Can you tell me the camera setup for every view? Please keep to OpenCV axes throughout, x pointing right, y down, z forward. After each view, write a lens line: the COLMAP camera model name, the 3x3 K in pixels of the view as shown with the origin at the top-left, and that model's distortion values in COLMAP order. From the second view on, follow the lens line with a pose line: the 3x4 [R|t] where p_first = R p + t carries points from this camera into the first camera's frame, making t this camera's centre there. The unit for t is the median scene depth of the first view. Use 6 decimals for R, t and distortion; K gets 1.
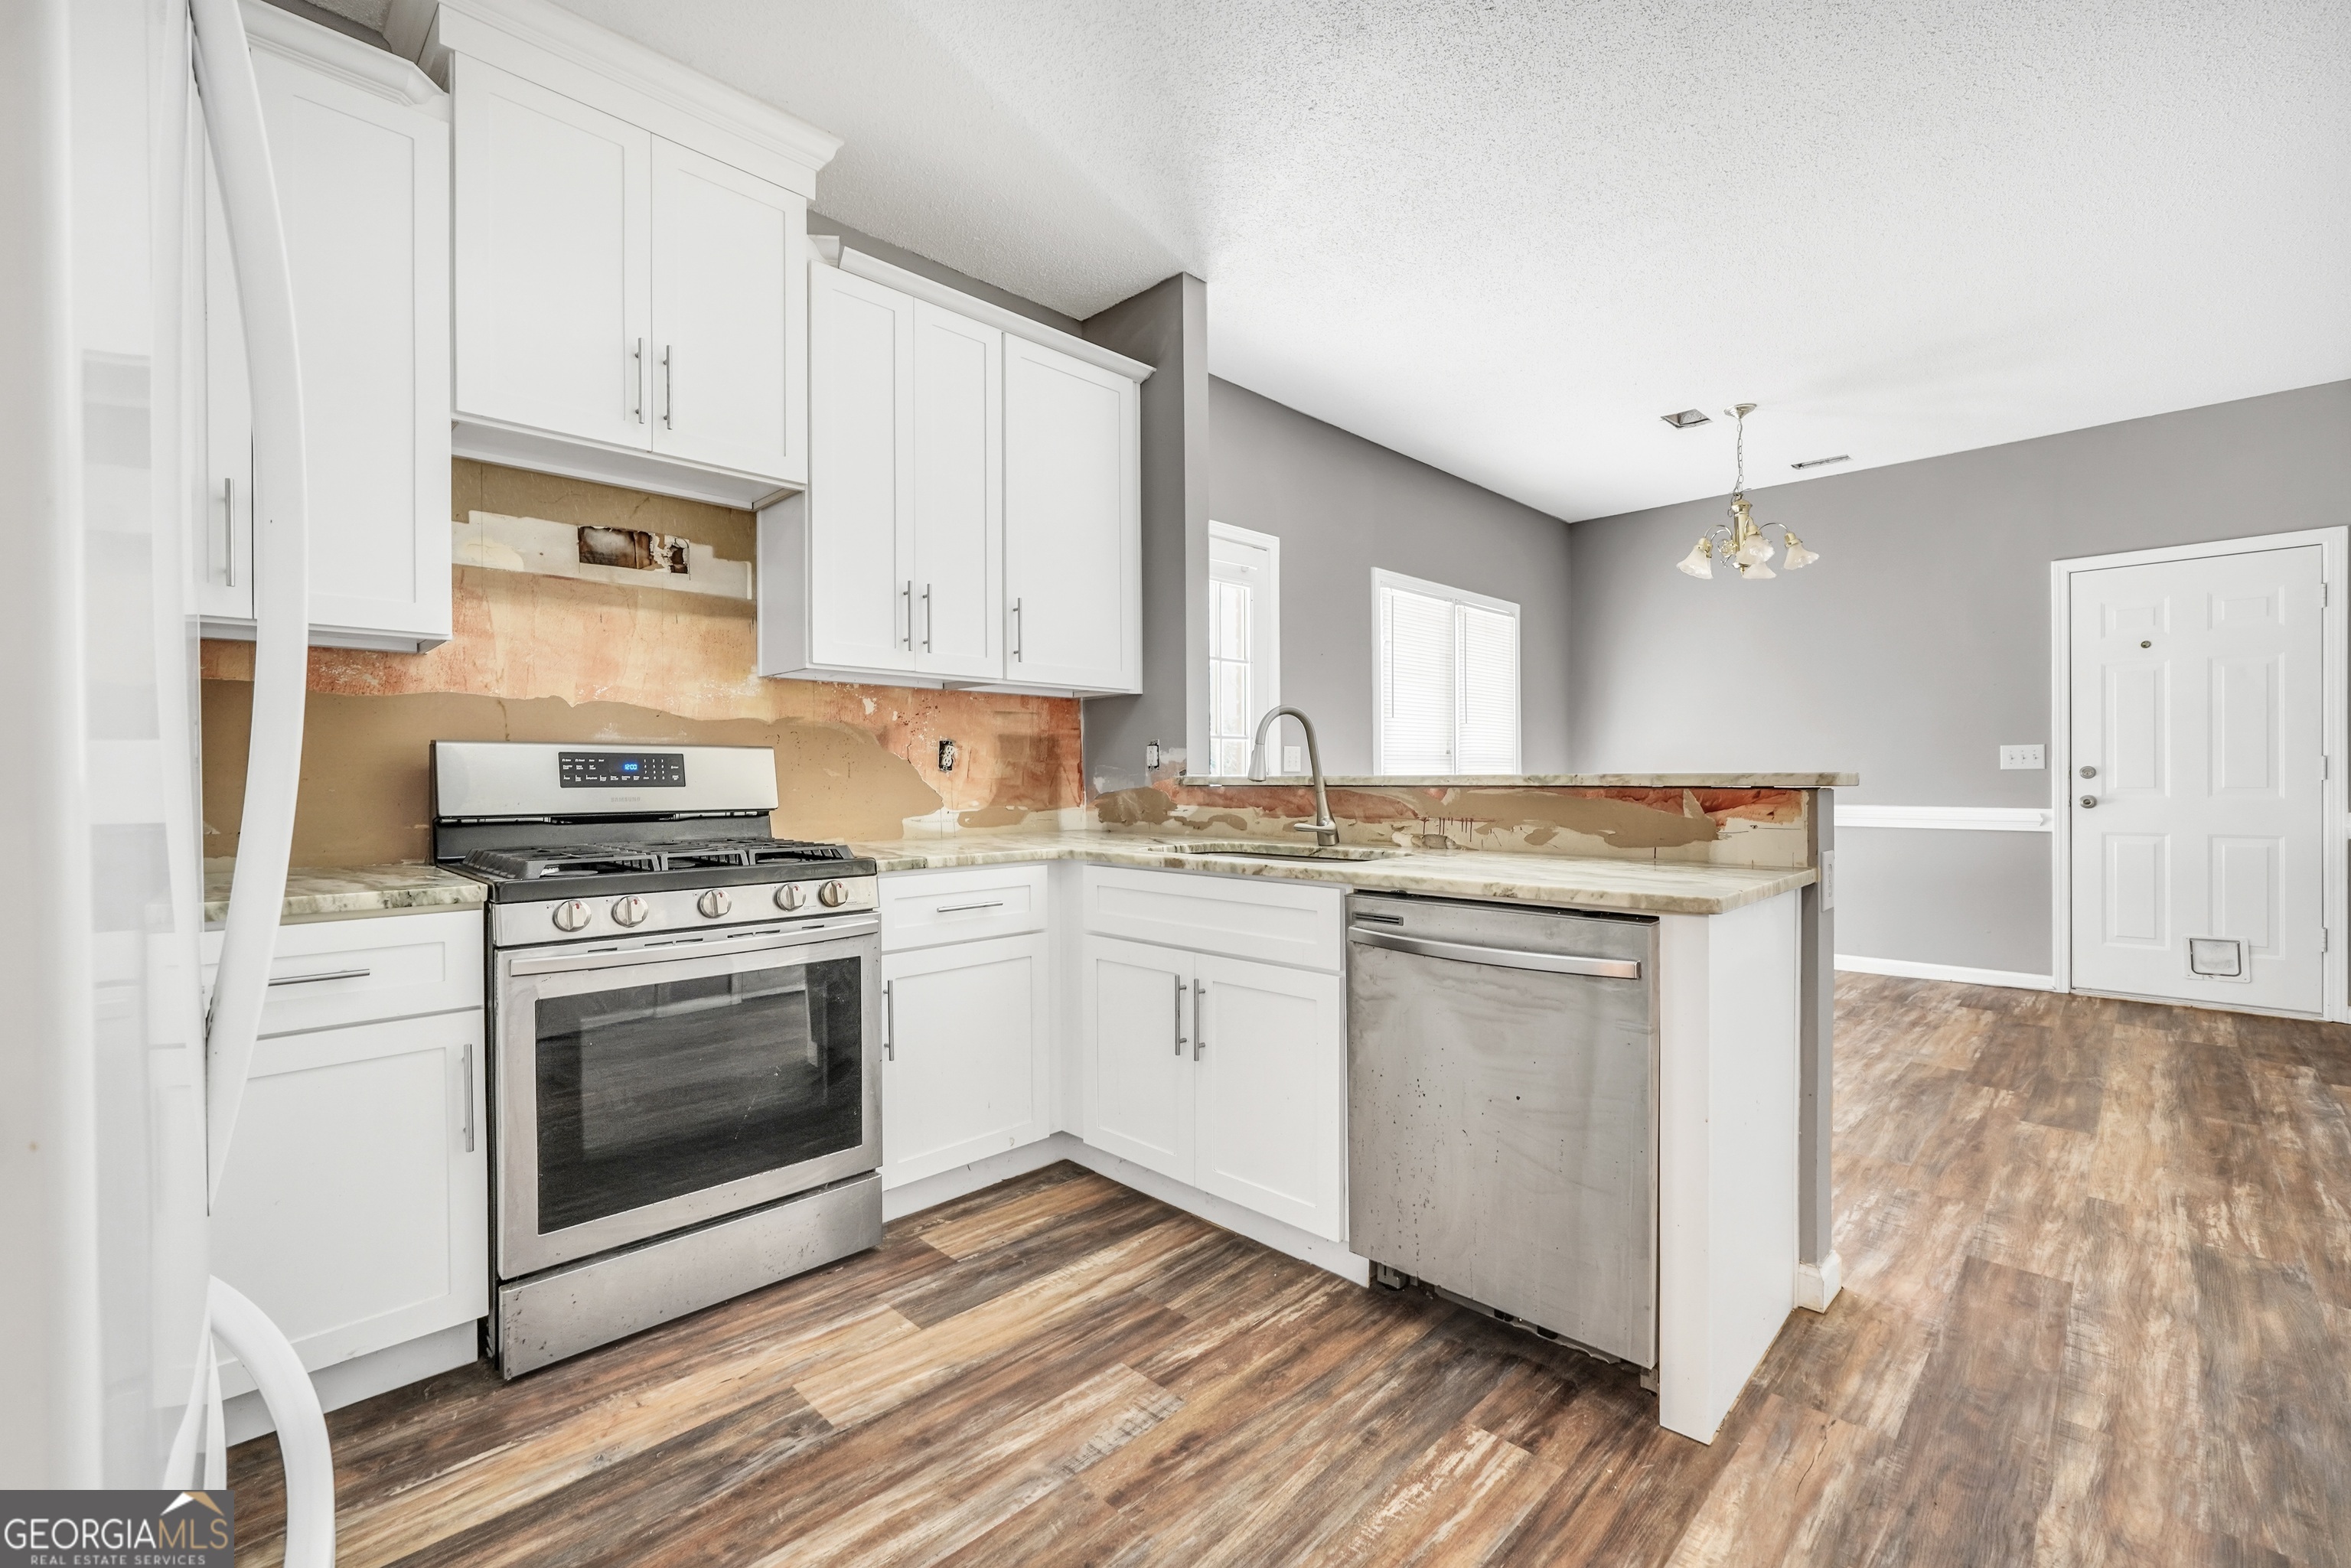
lens RADIAL K [[998.5, 0, 1153.6], [0, 998.5, 783.4], [0, 0, 1]] dist [-0.017015, 0.005384]
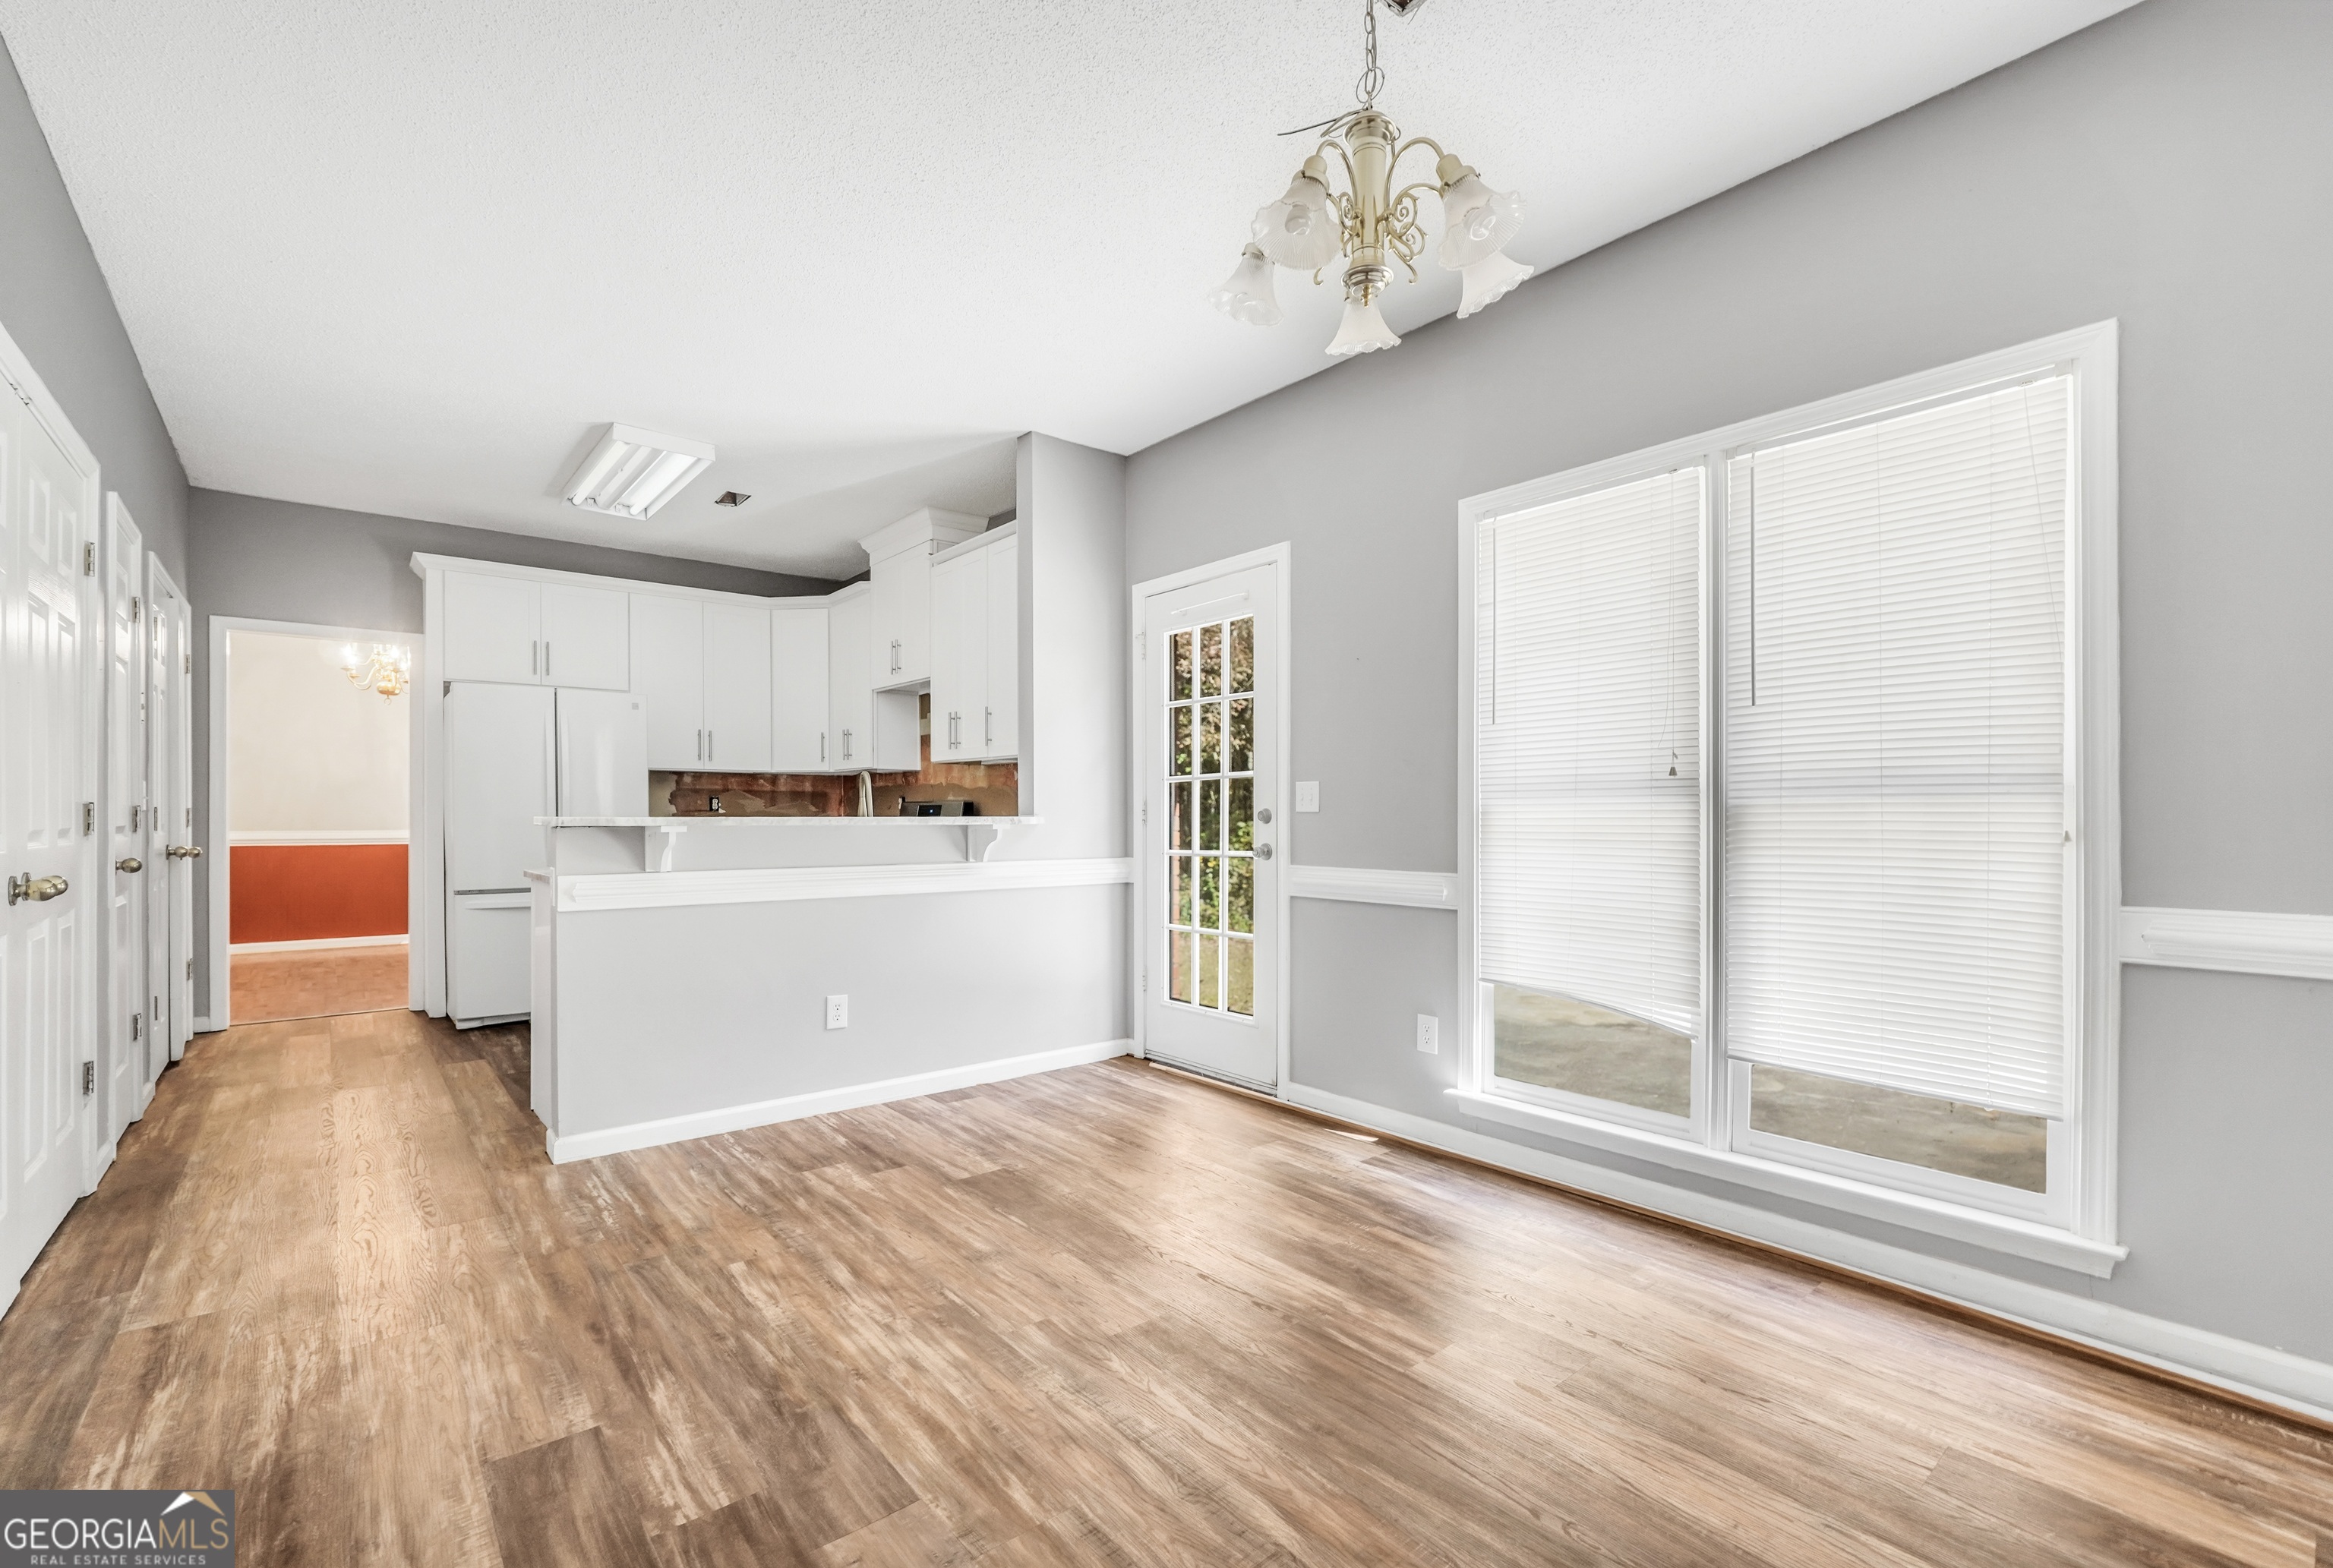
lens RADIAL K [[1008.7, 0, 1162.5], [0, 1008.7, 824.3], [0, 0, 1]] dist [-0.007850, 0.000528]
pose [[-0.083776, 0.012035, -0.996412, 1.483842], [-0.009180, 0.999875, 0.012849, -0.017412], [0.996442, 0.010223, -0.083655, 1.427655]]
